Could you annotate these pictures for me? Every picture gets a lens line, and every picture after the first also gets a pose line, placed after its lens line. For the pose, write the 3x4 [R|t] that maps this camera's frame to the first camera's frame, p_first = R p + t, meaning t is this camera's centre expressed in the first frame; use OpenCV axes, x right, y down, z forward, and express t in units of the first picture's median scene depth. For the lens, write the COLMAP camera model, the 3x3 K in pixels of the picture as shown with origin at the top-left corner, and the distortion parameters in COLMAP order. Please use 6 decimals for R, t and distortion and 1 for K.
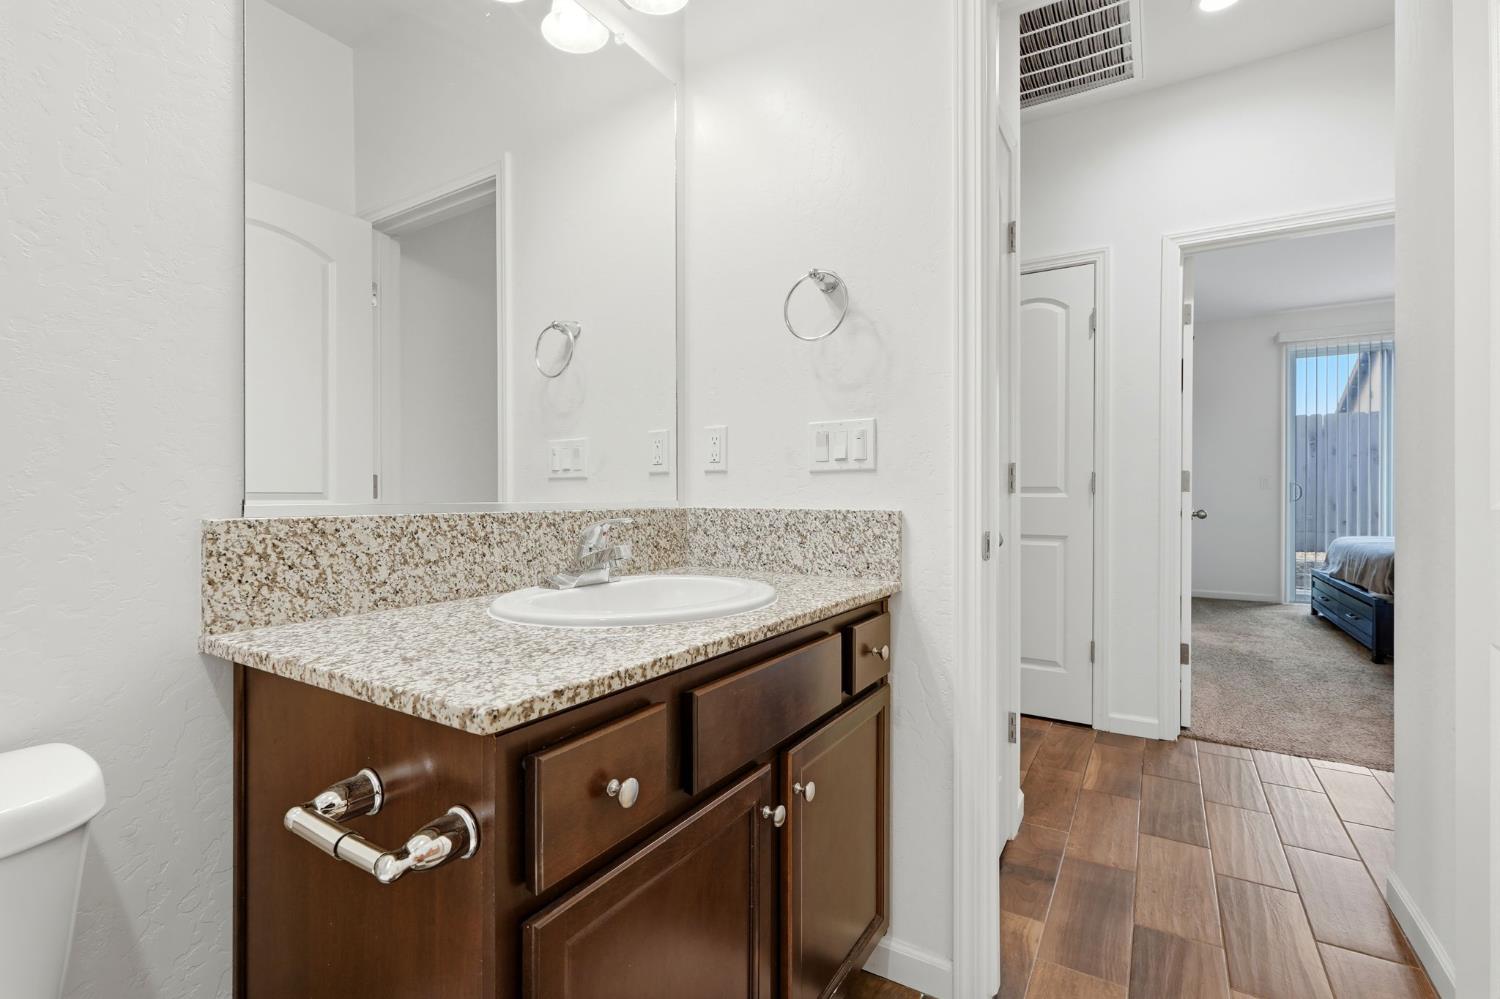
lens RADIAL K [[673.5, 0, 756.0], [0, 673.5, 497.4], [0, 0, 1]] dist [0.000040, -0.000495]
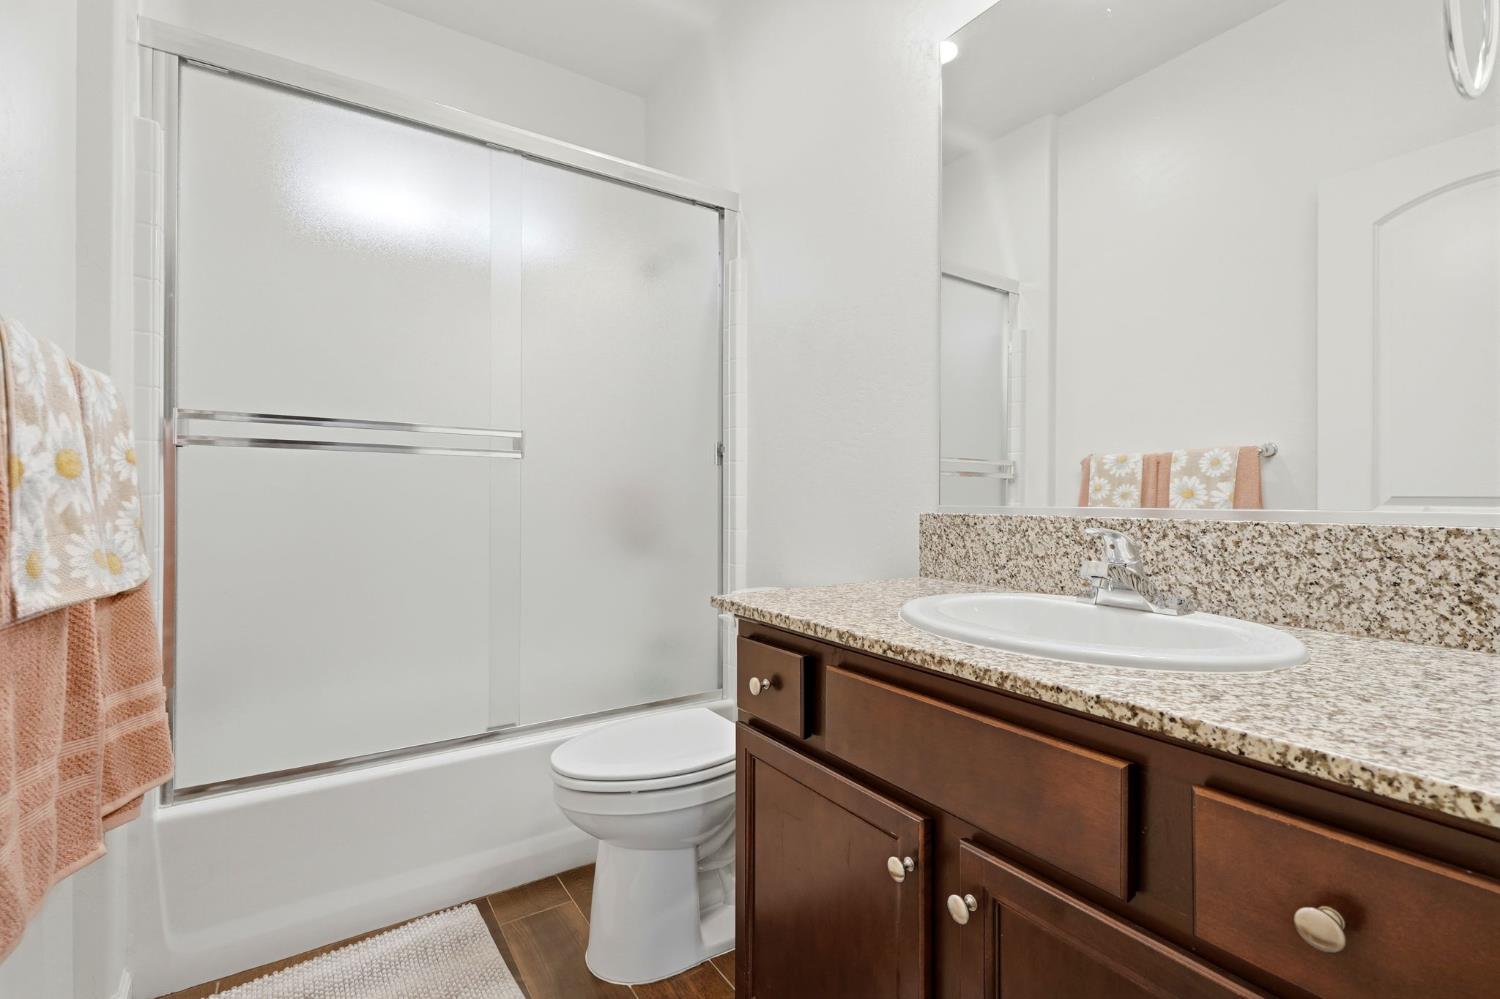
lens RADIAL K [[673.5, 0, 755.9], [0, 673.5, 497.8], [0, 0, 1]] dist [0.000040, -0.000495]
pose [[-0.420724, -0.004951, -0.907175, 0.789005], [-0.009652, 0.999953, -0.000981, -0.000671], [0.907137, 0.008343, -0.420752, 1.058456]]
